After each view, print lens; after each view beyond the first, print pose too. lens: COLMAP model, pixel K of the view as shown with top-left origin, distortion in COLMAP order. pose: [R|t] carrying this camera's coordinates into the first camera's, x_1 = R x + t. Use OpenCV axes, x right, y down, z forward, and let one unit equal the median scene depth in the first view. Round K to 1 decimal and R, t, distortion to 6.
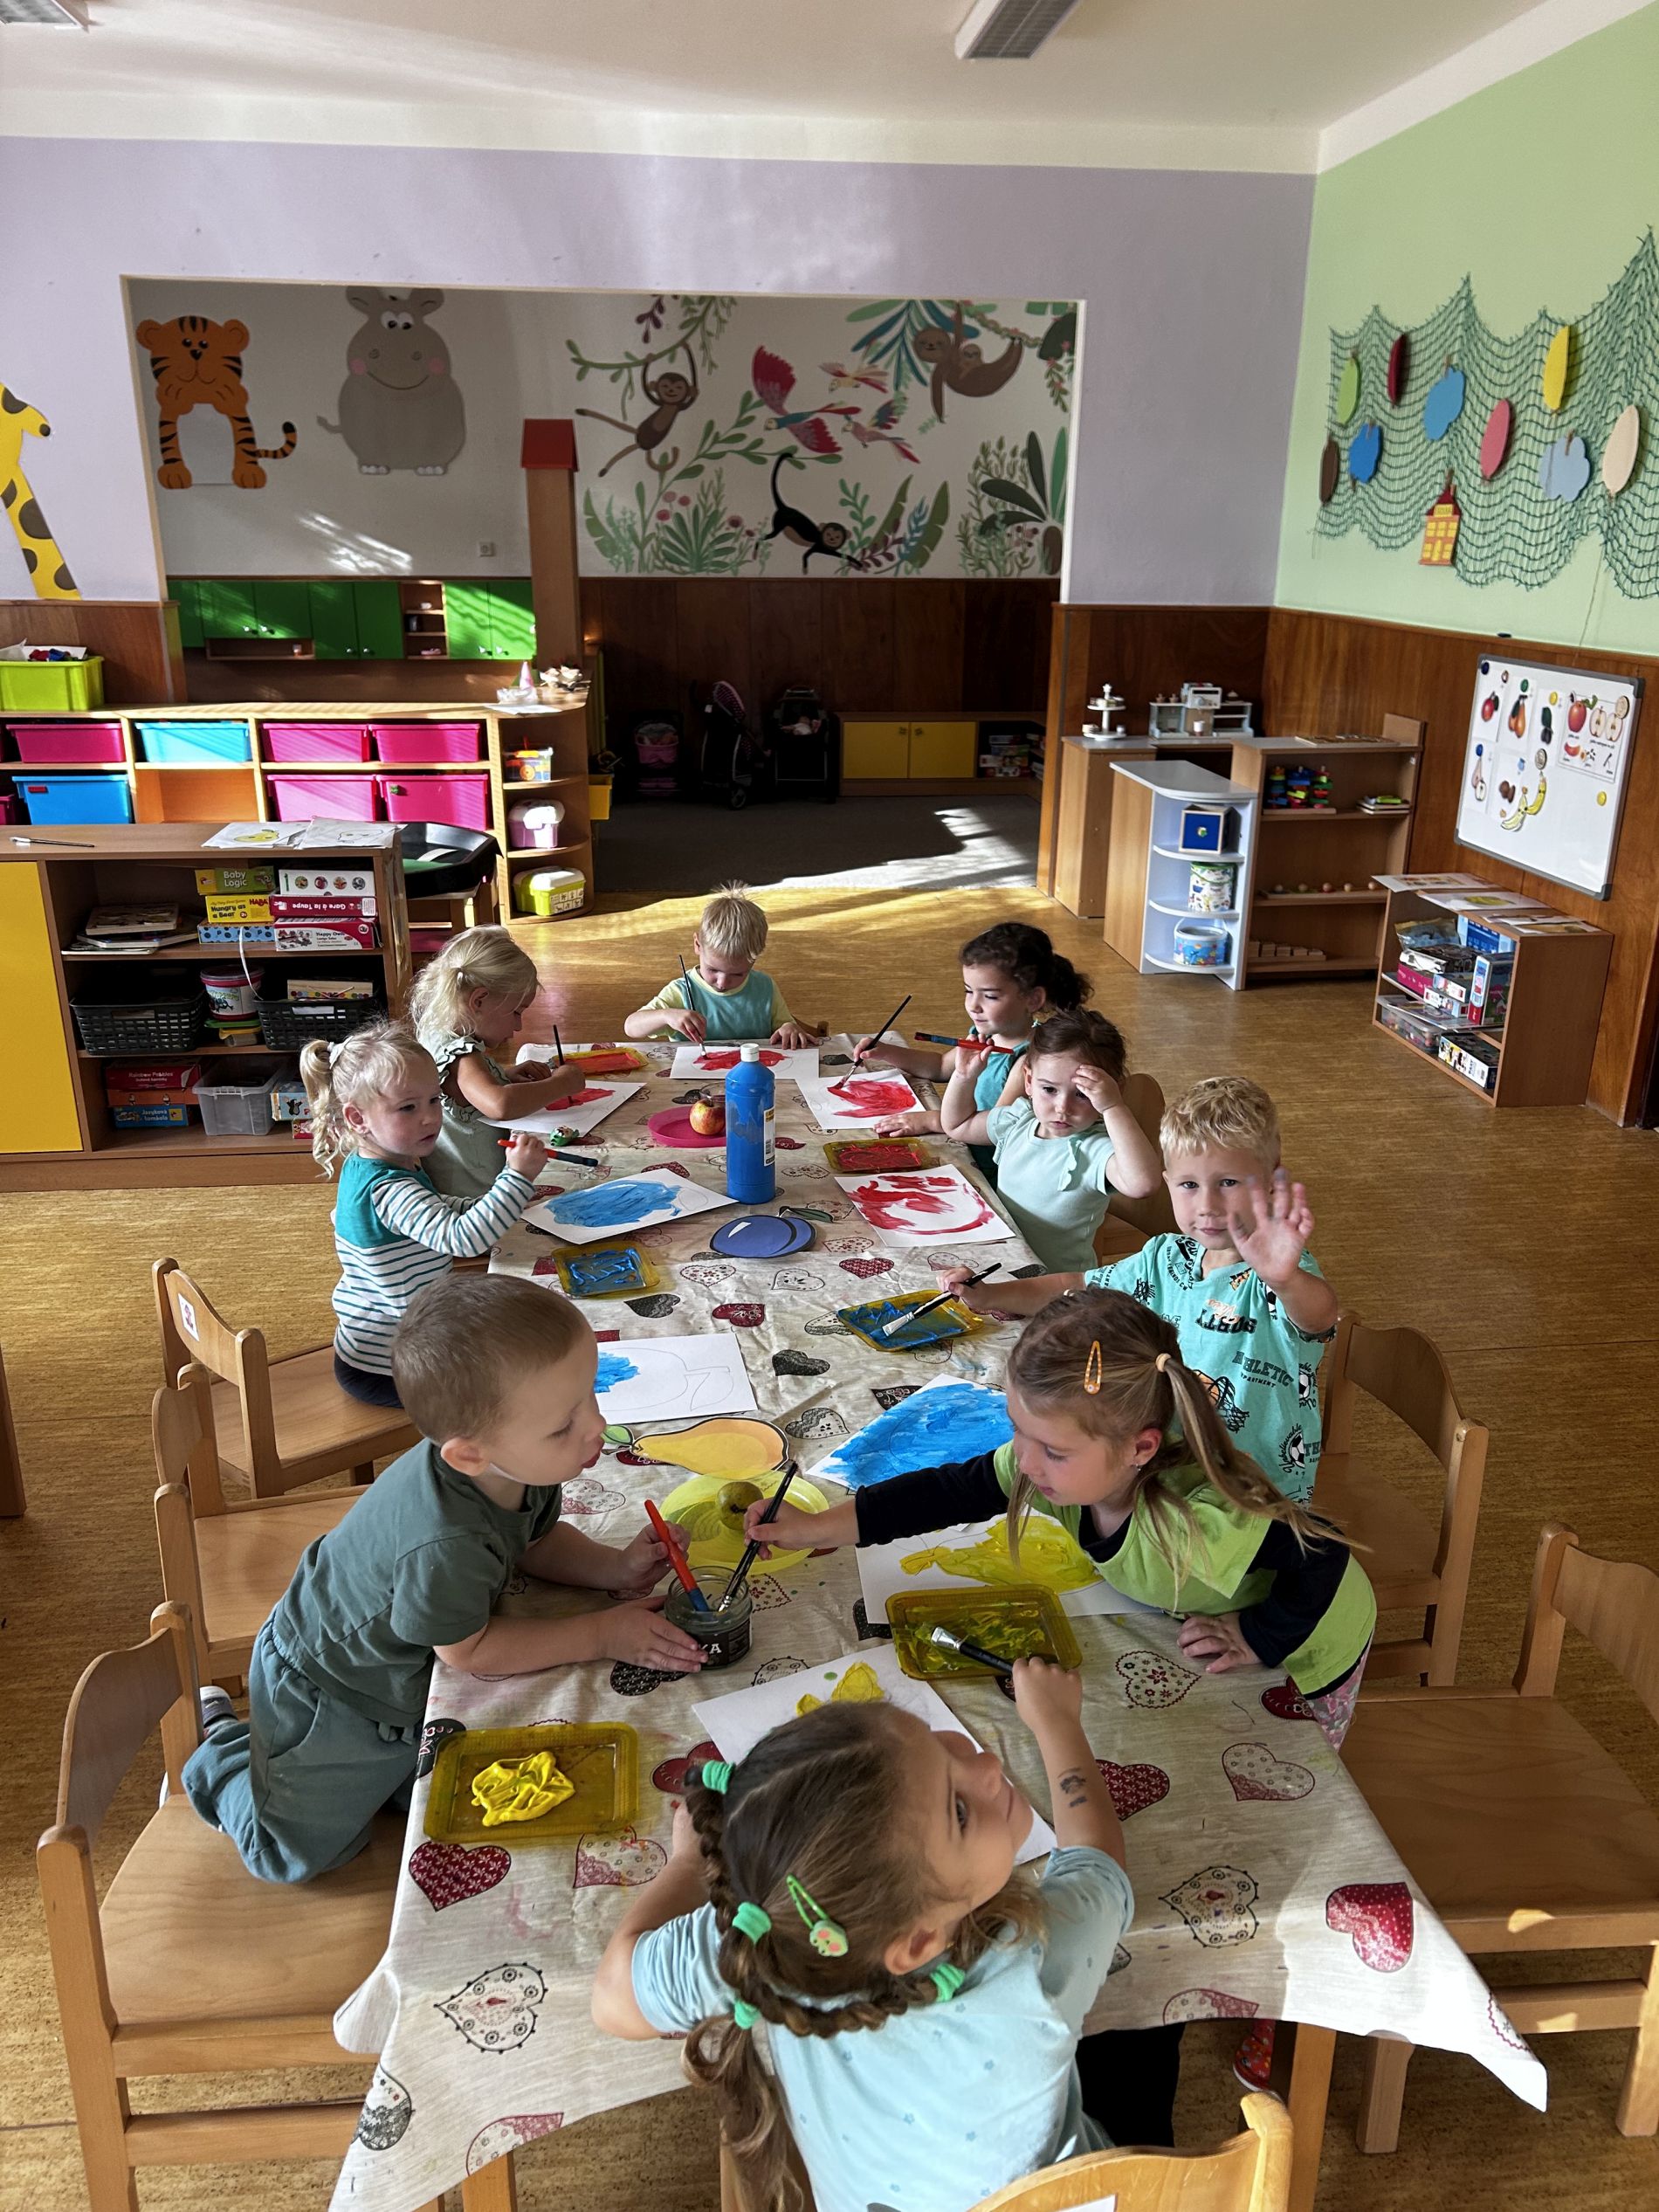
lens RADIAL K [[1694.1, 0, 829.5], [0, 1694.1, 1106.0], [0, 0, 1]] dist [0.014008, 0.004881]
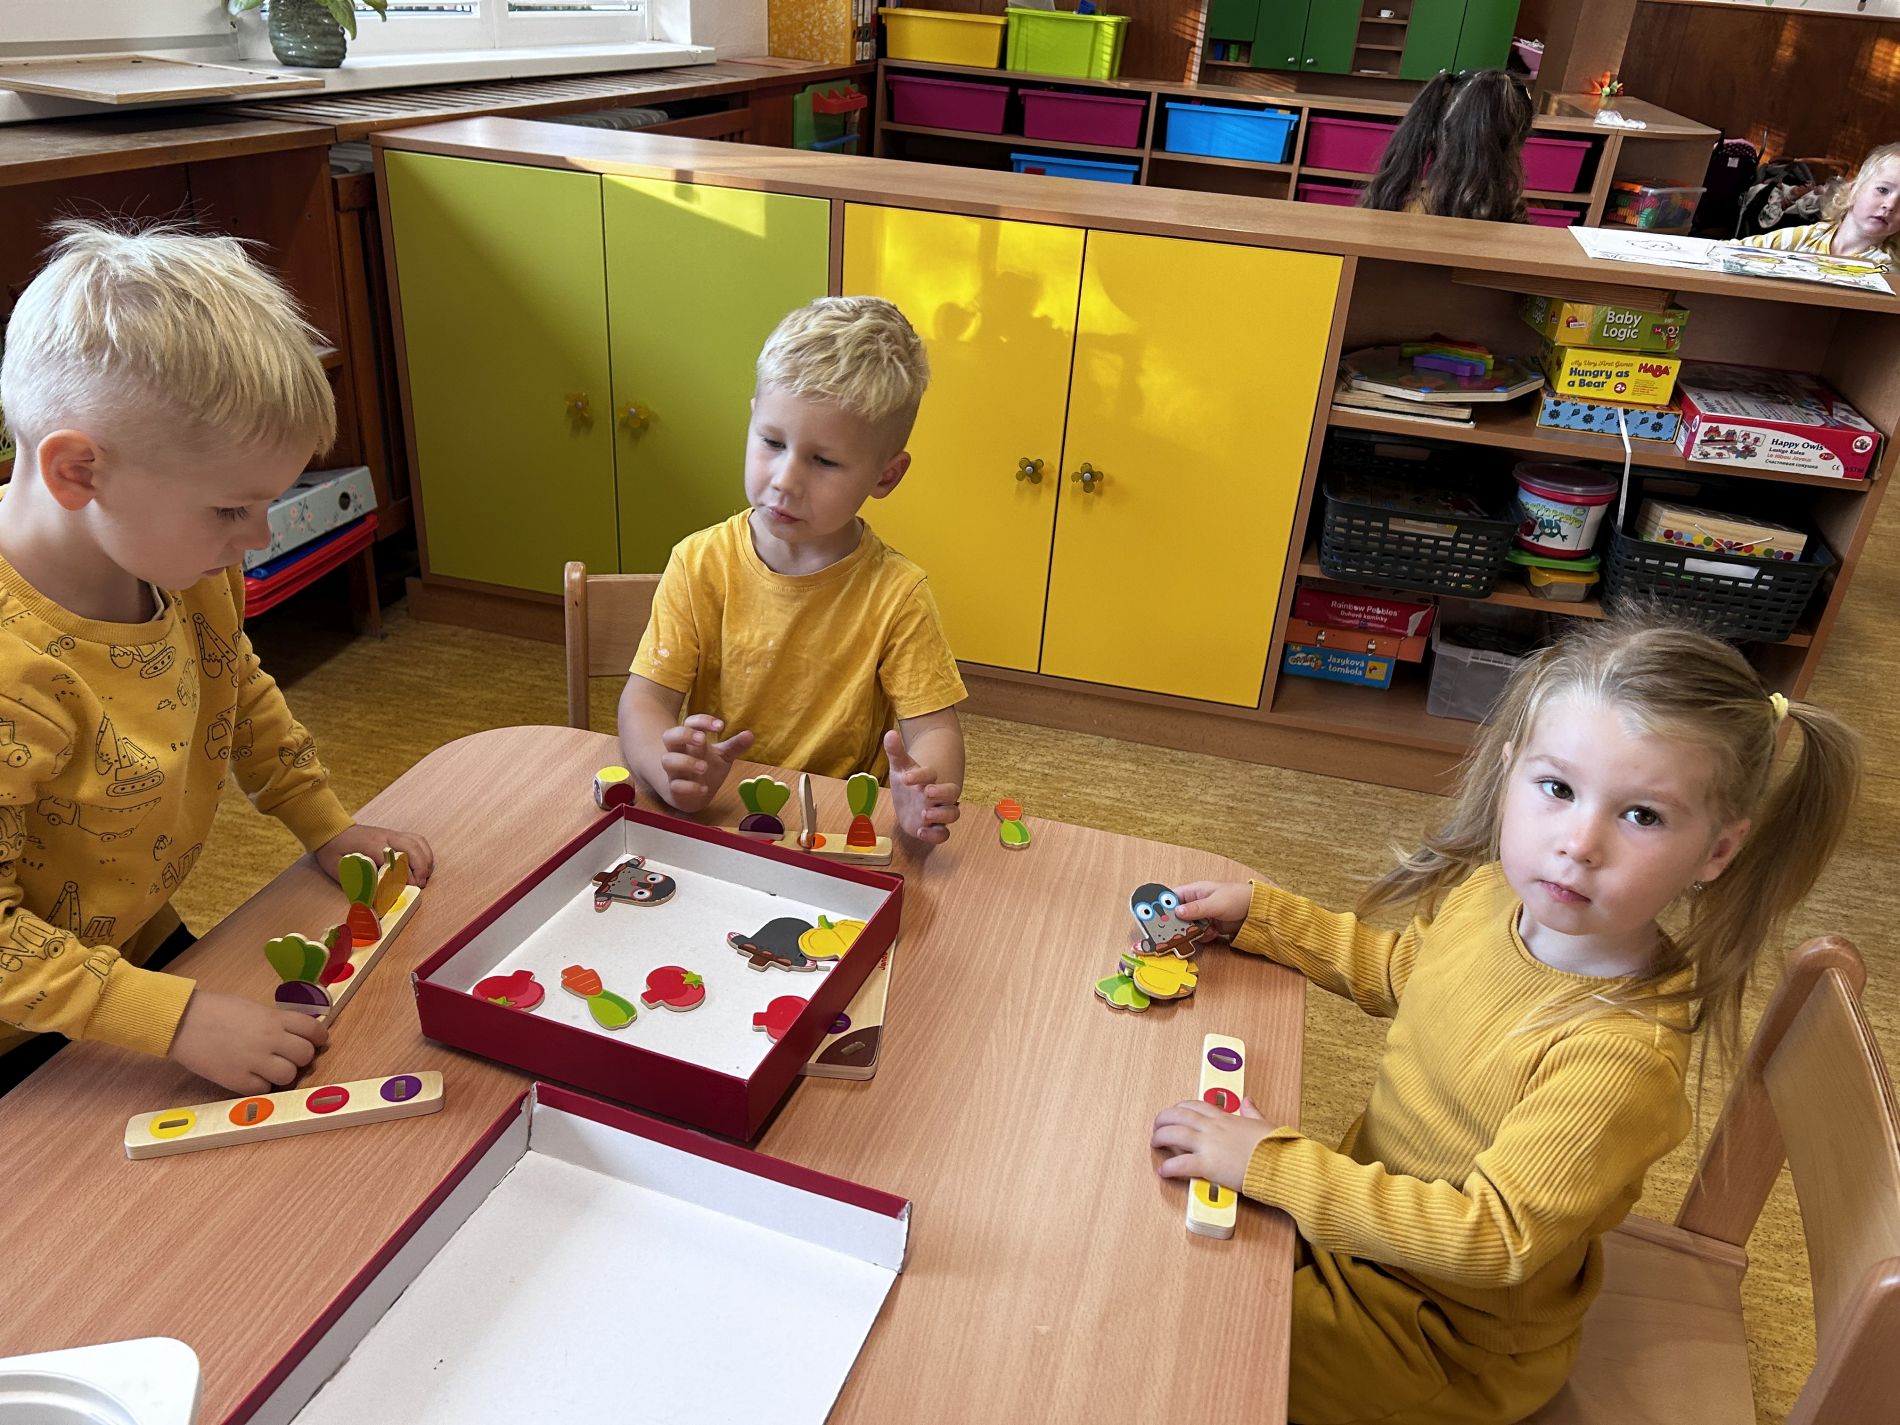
lens RADIAL K [[1455.2, 0, 948.1], [0, 1455.2, 815.6], [0, 0, 1]] dist [0.014008, 0.004881]
pose [[0.941331, 0.221459, -0.254659, -0.284309], [-0.171047, 0.963556, 0.205674, -0.021929], [0.290927, -0.150049, 0.944906, 0.287957]]
